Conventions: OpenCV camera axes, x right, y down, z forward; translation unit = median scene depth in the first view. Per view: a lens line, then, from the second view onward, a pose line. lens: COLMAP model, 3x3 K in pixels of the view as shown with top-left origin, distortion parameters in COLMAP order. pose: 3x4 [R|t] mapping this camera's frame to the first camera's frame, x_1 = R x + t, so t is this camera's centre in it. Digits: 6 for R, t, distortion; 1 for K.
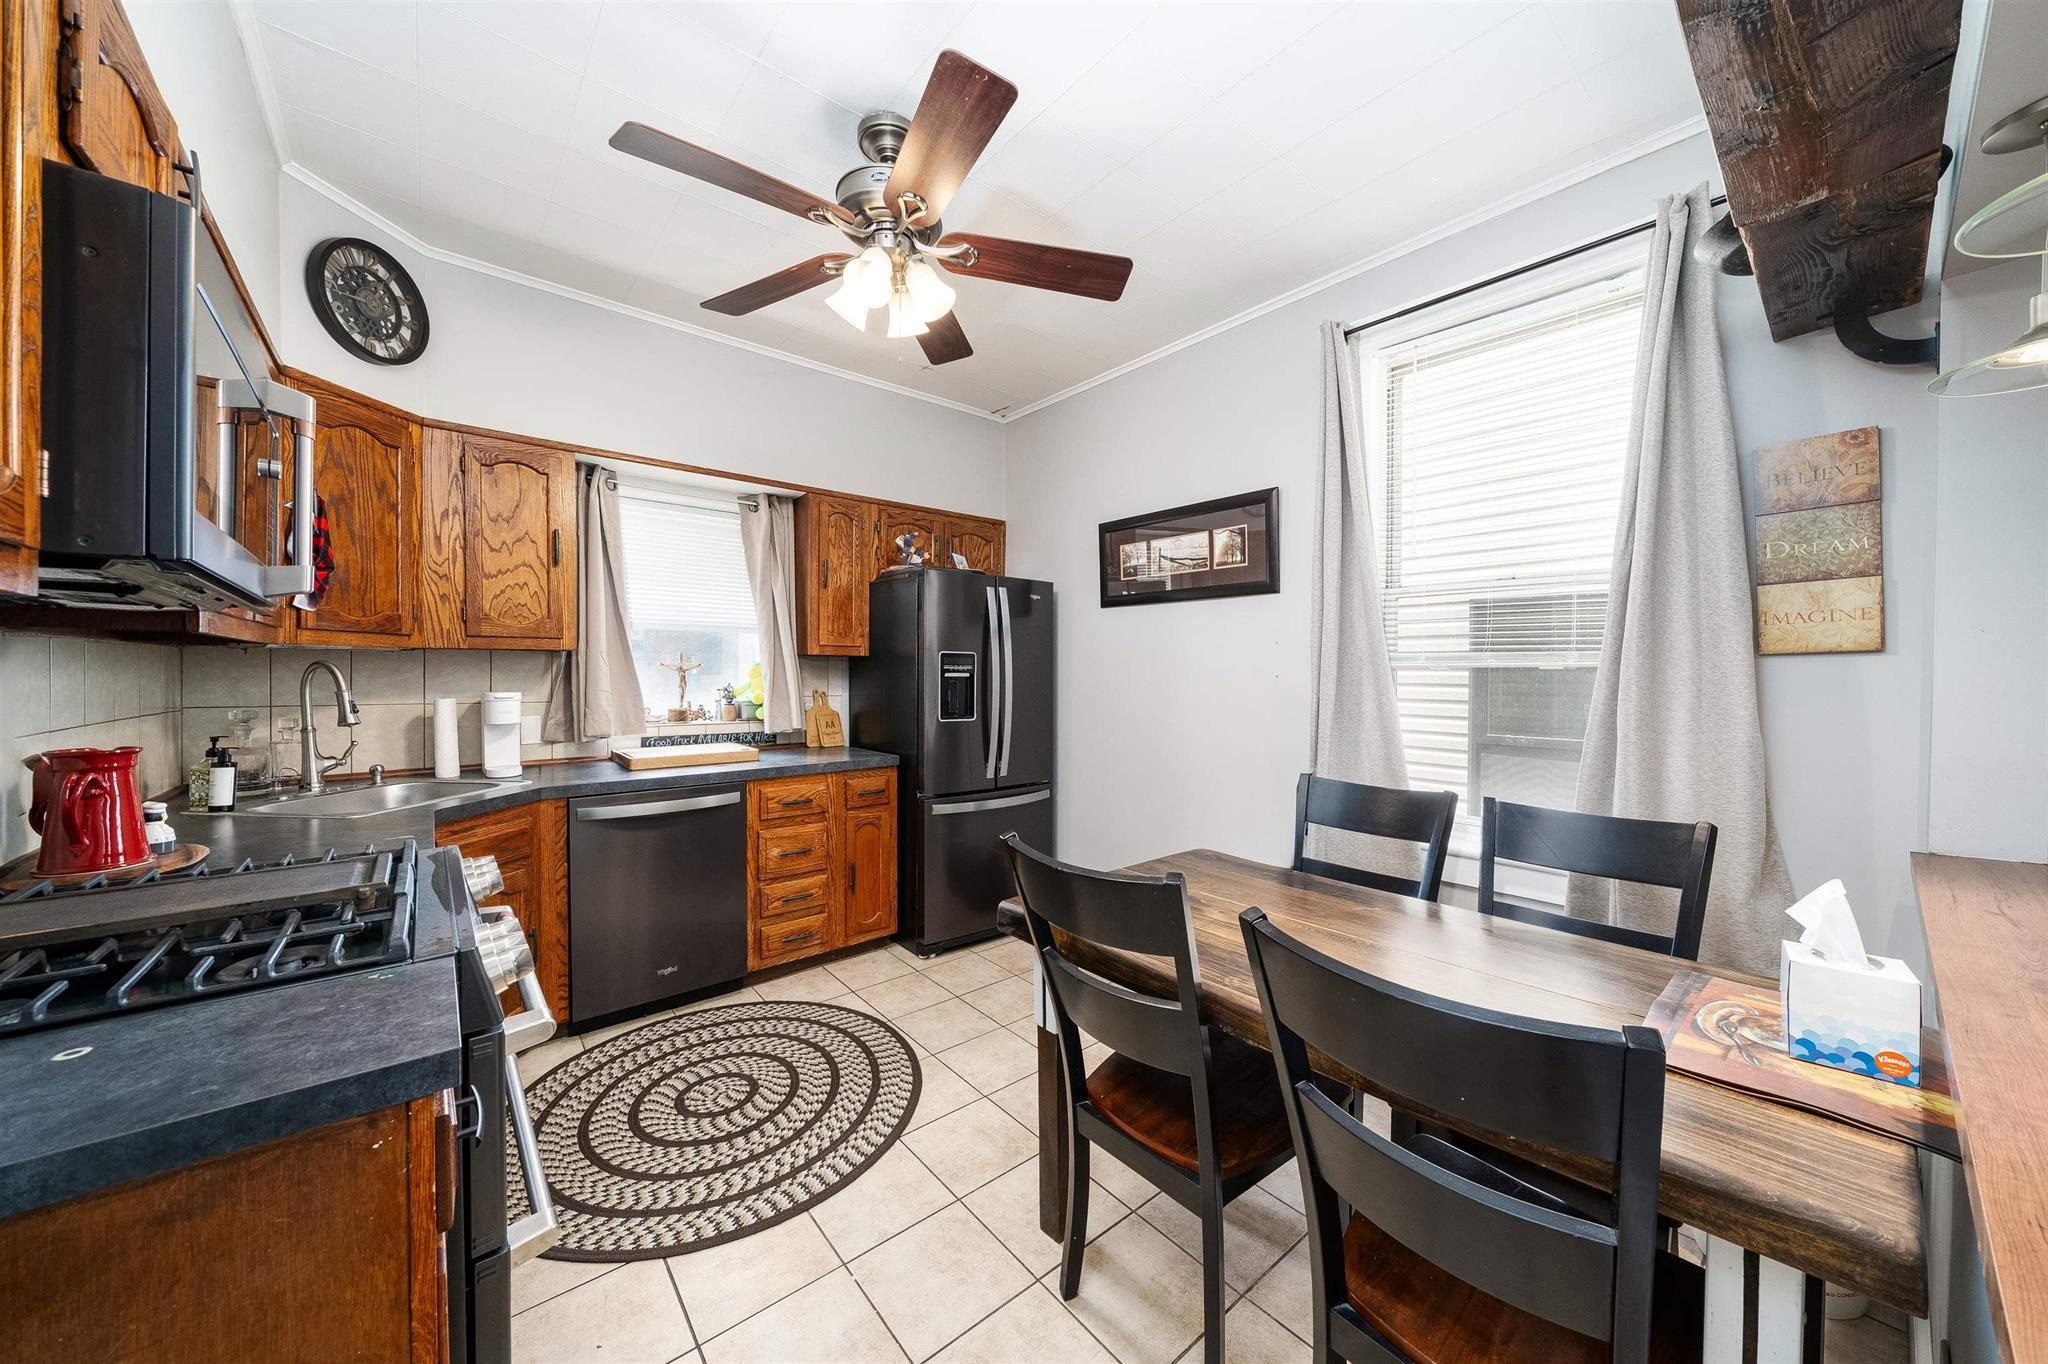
lens RADIAL K [[726.9, 0, 1019.4], [0, 726.9, 676.7], [0, 0, 1]] dist [-0.000815, -0.000055]
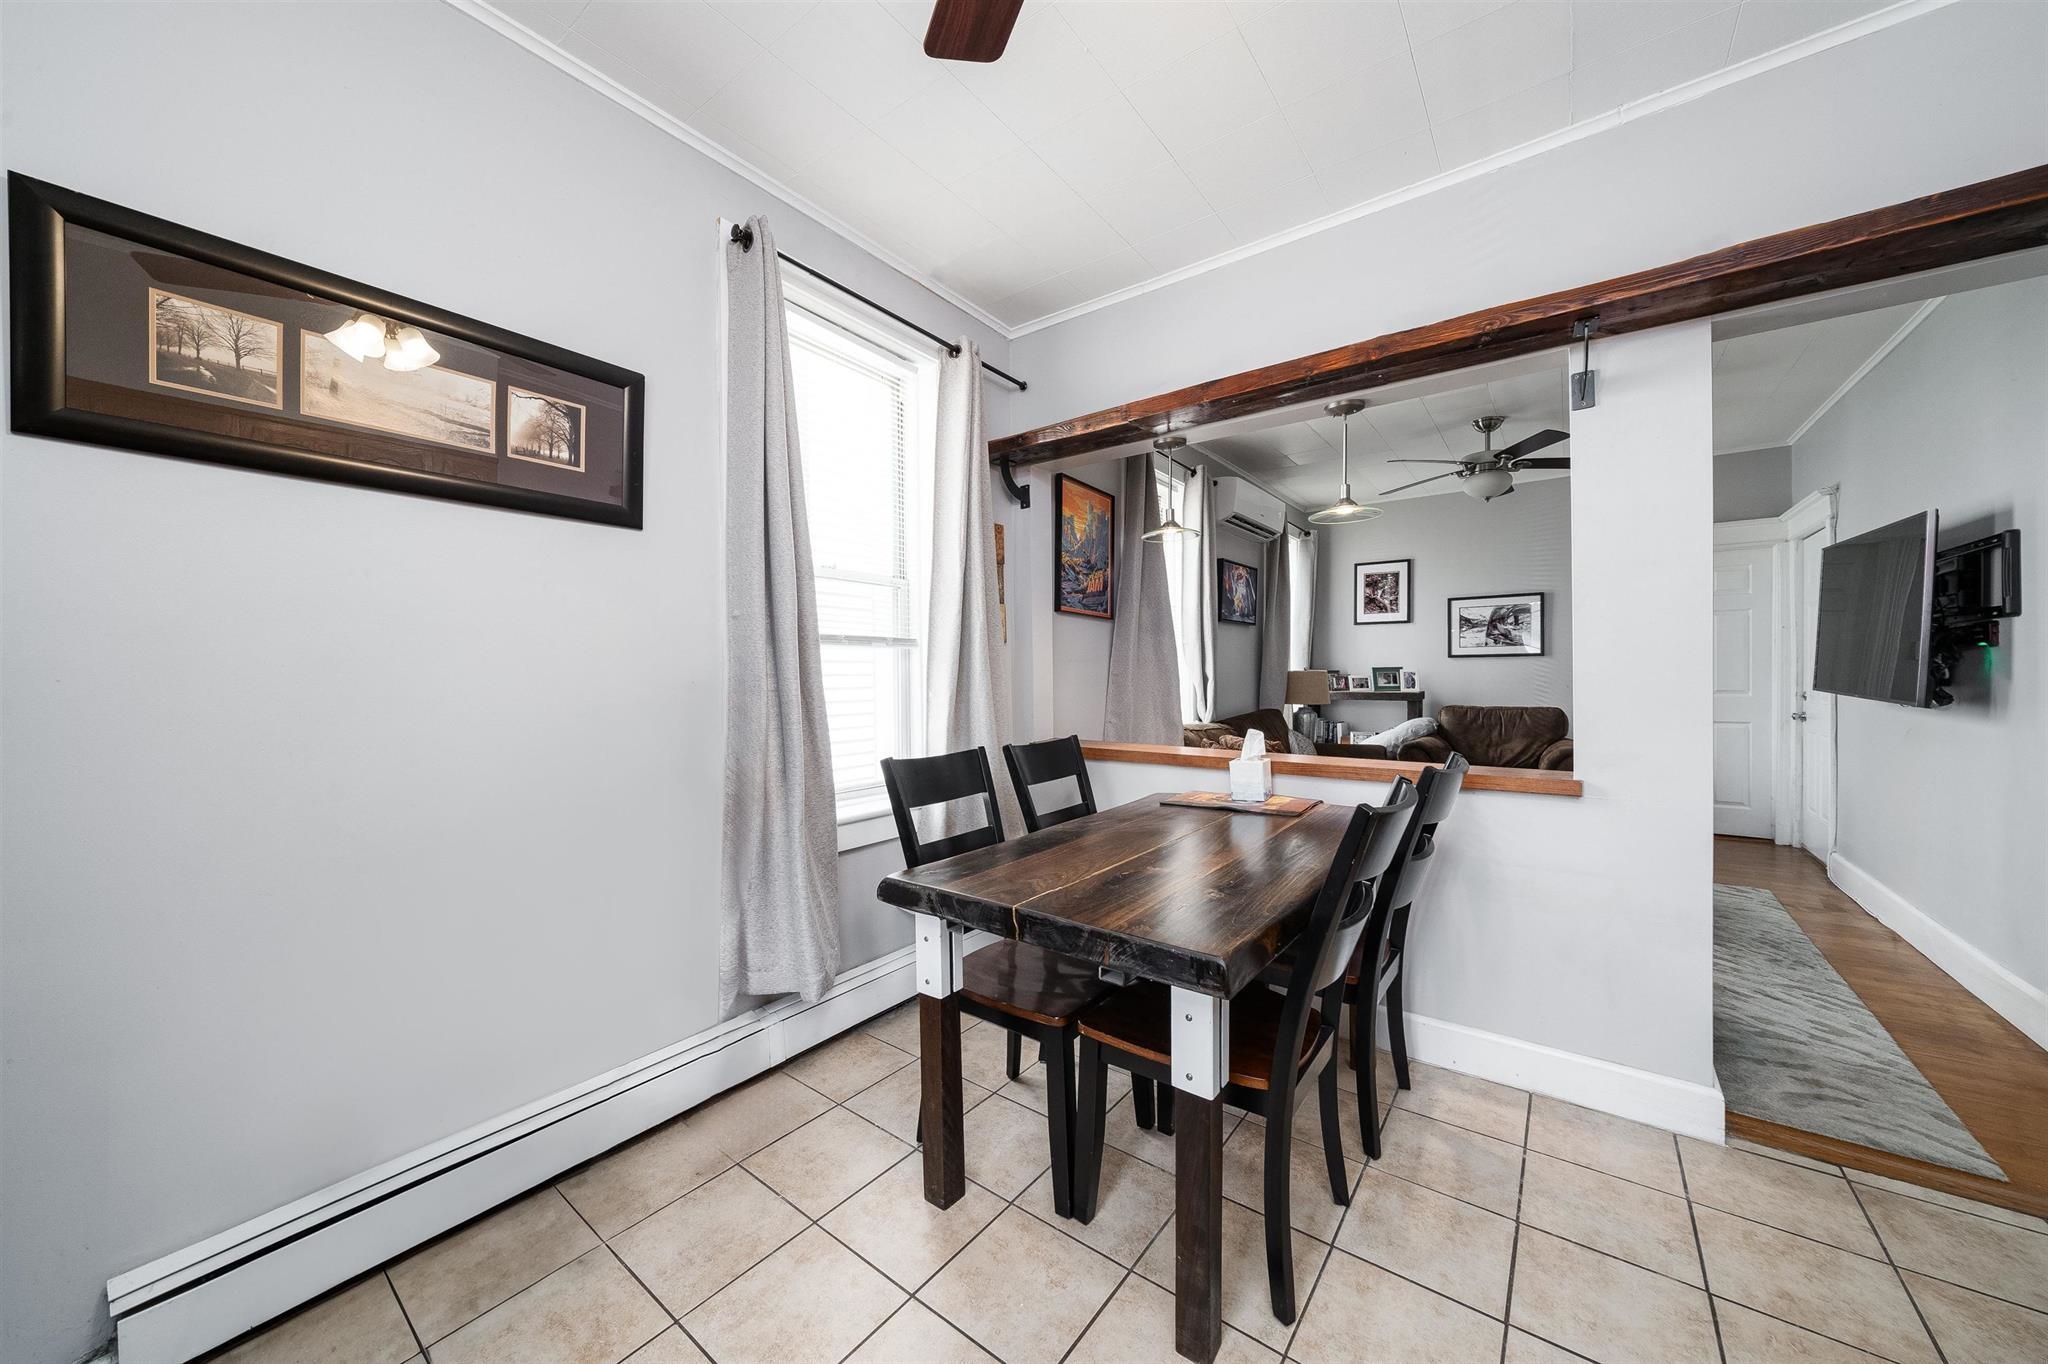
lens RADIAL K [[708.6, 0, 1024.0], [0, 708.6, 682.0], [0, 0, 1]] dist [0.001335, 0.000077]
pose [[-0.211619, -0.009695, 0.977304, -0.379629], [0.008640, 0.999893, 0.011790, 0.023359], [-0.977314, 0.010939, -0.211512, 0.796539]]
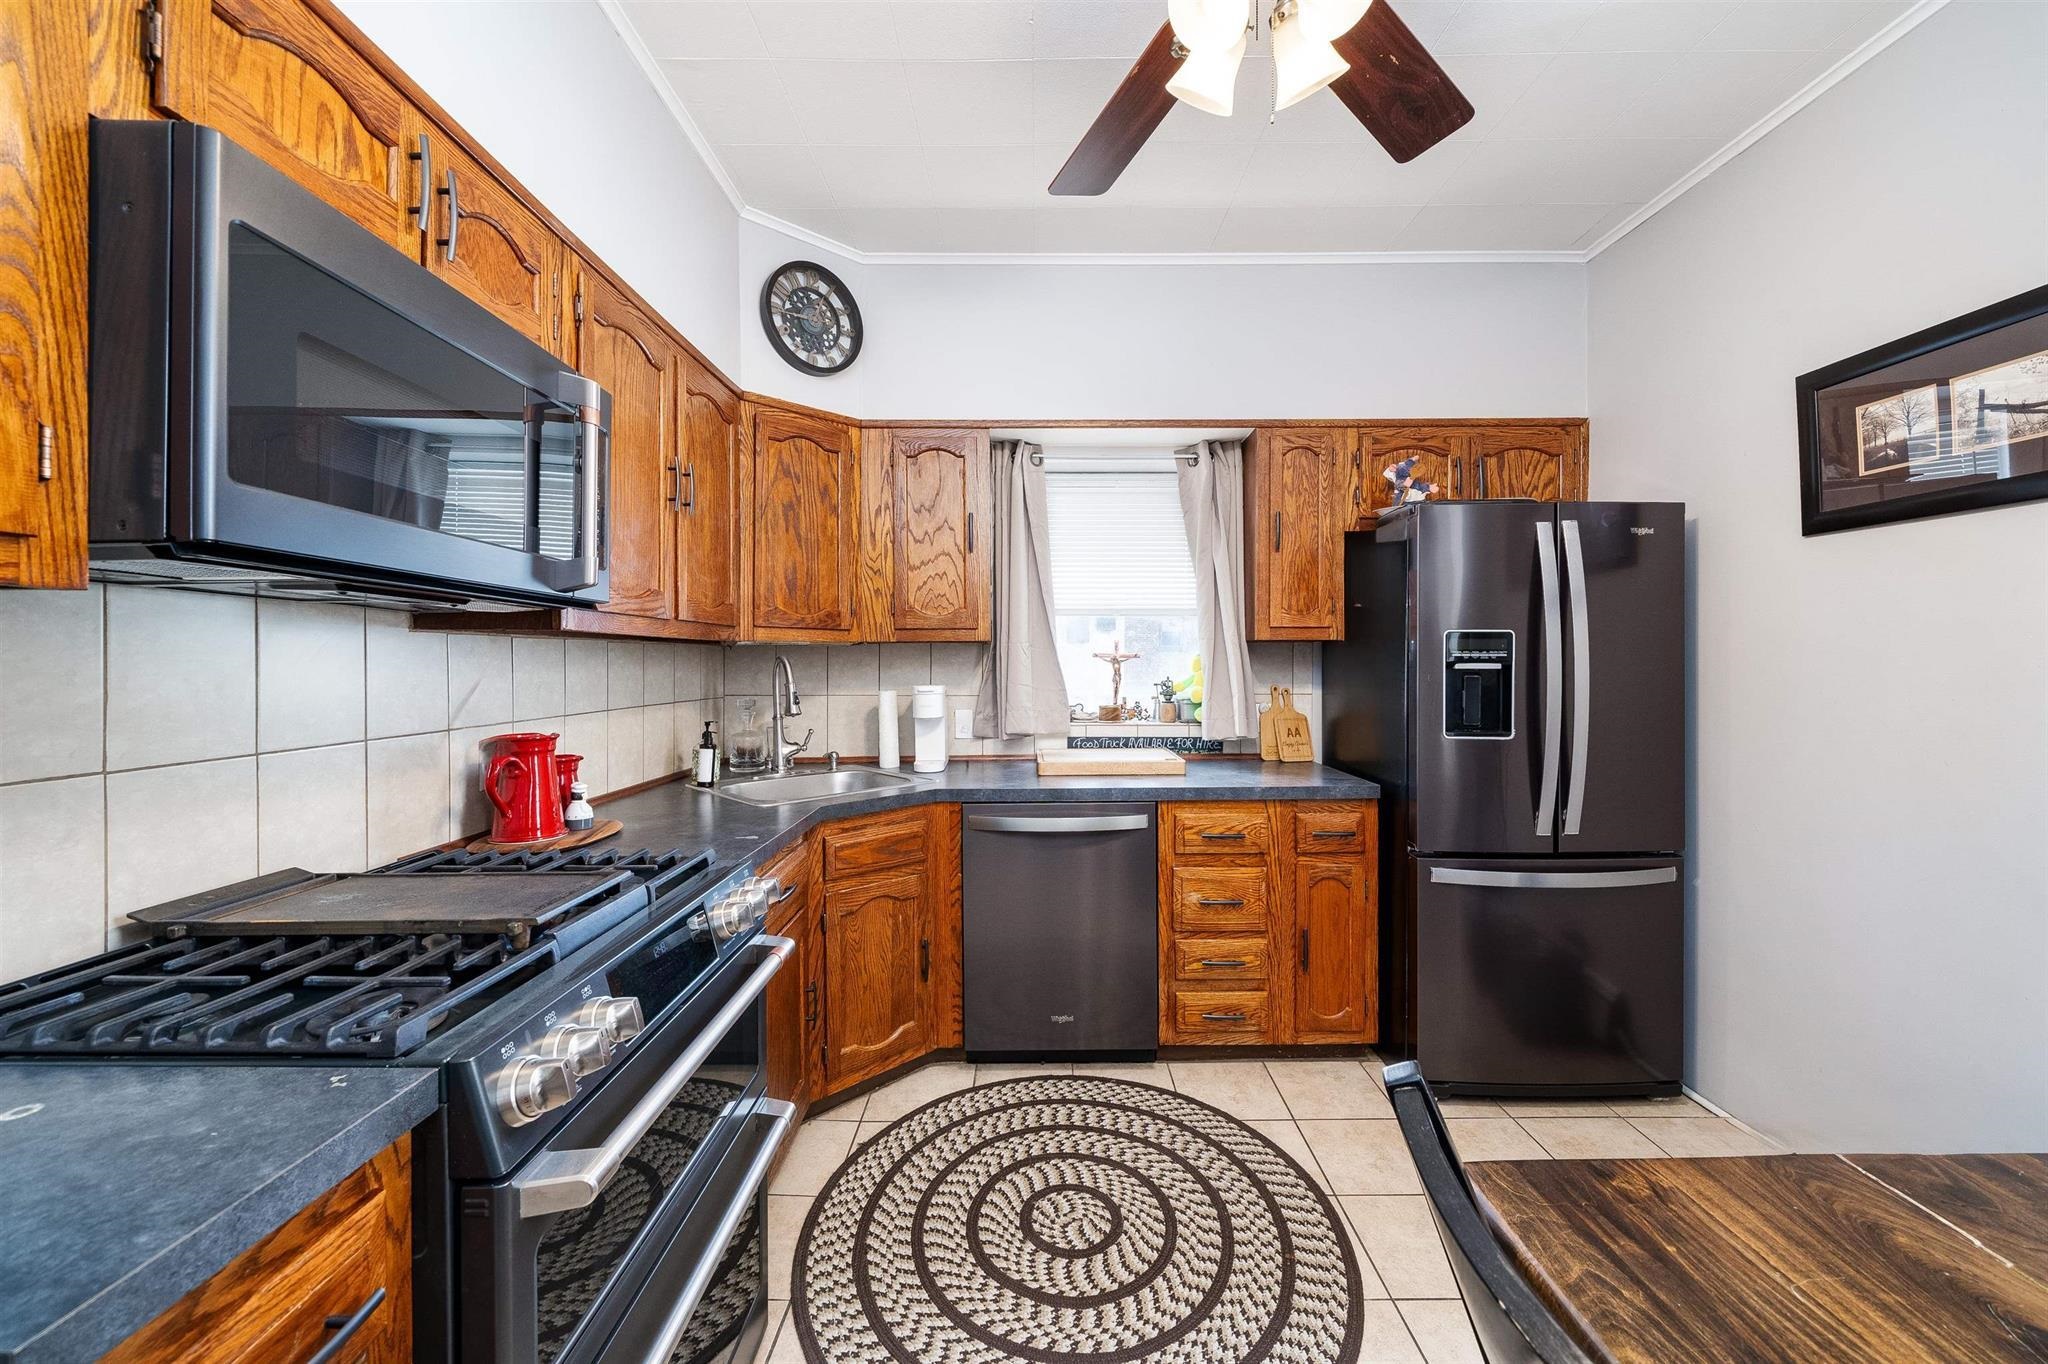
lens RADIAL K [[765.1, 0, 1015.0], [0, 765.1, 665.1], [0, 0, 1]] dist [-0.001814, -0.000358]
pose [[0.759550, -0.002980, -0.650442, 0.049244], [0.001553, 0.999995, -0.002769, -0.002837], [0.650447, 0.001093, 0.759550, 0.277630]]
